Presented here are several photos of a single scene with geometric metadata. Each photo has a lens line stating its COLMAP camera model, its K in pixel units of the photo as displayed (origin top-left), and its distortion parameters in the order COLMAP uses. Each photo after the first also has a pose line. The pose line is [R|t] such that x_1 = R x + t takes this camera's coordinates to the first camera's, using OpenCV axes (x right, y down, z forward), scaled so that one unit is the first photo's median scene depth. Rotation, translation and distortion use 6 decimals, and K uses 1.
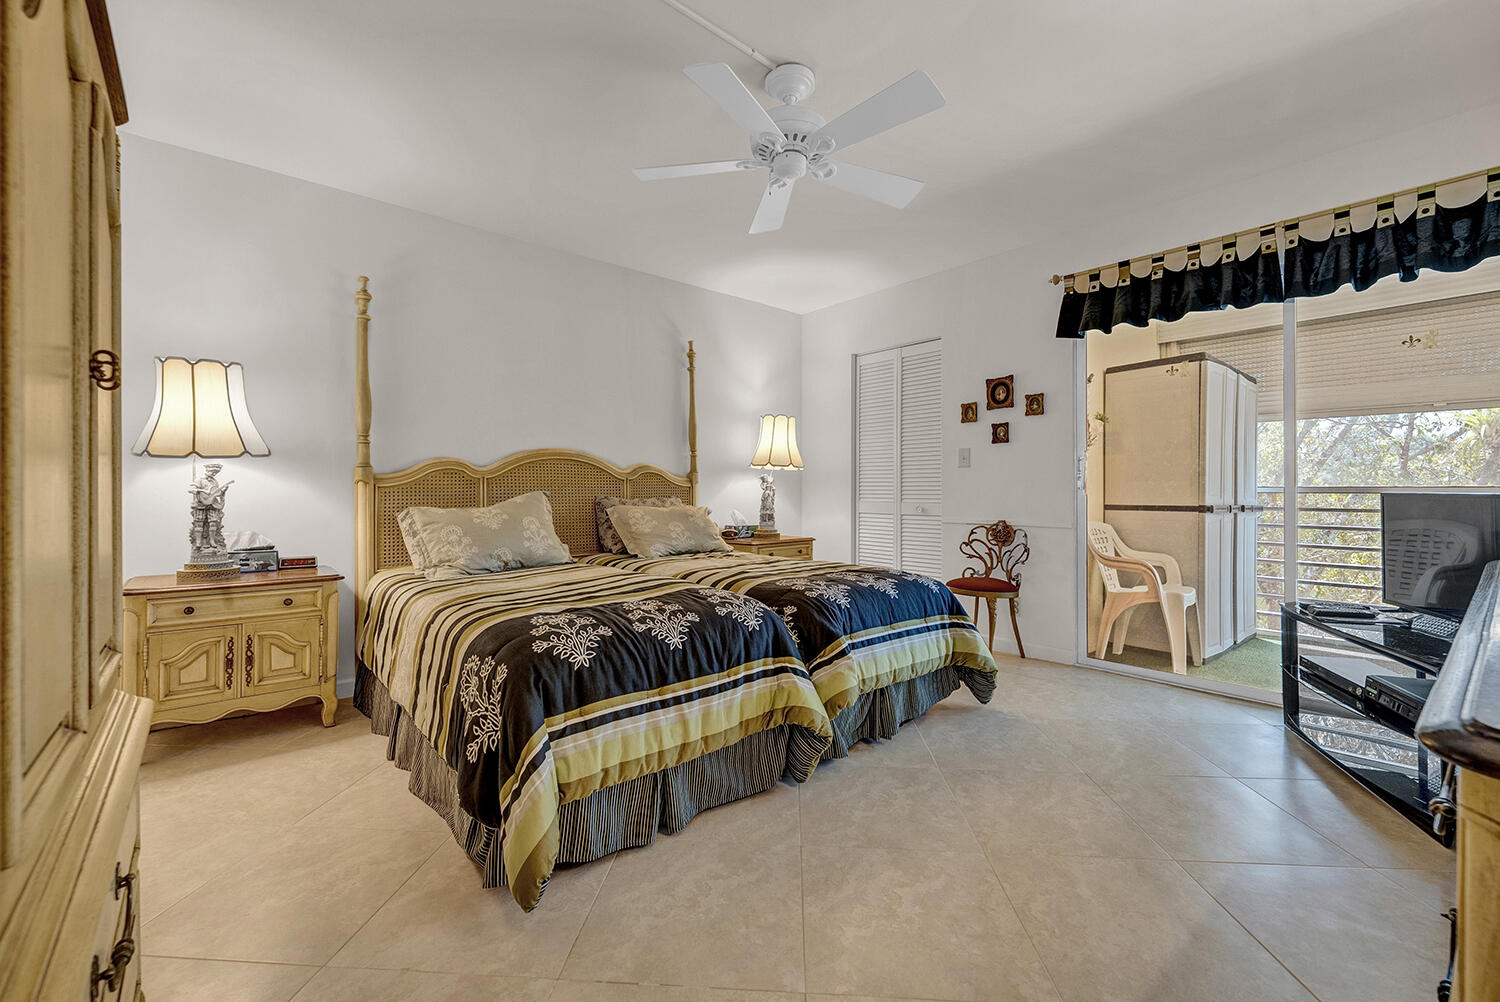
lens RADIAL K [[609.7, 0, 742.7], [0, 609.7, 491.2], [0, 0, 1]] dist [0.002917, -0.000177]
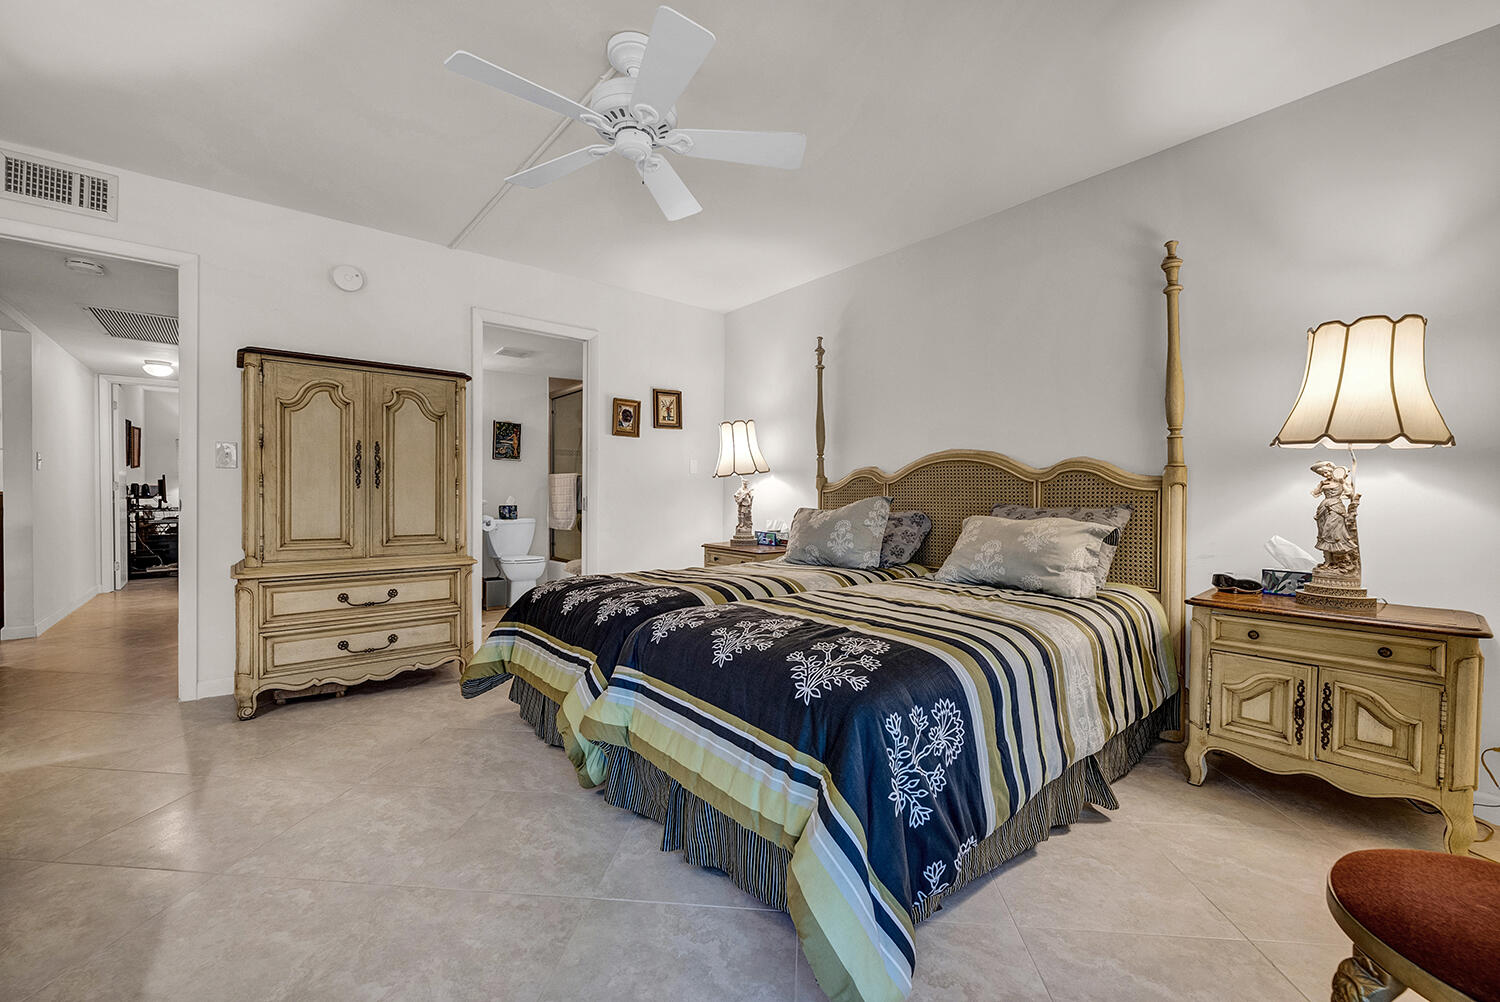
lens RADIAL K [[609.7, 0, 742.7], [0, 609.7, 491.2], [0, 0, 1]] dist [0.002917, -0.000177]
pose [[-0.026838, -0.006628, -0.999618, 0.810353], [-0.002247, 0.999976, -0.006570, -0.000447], [0.999637, 0.002069, -0.026852, 0.953756]]
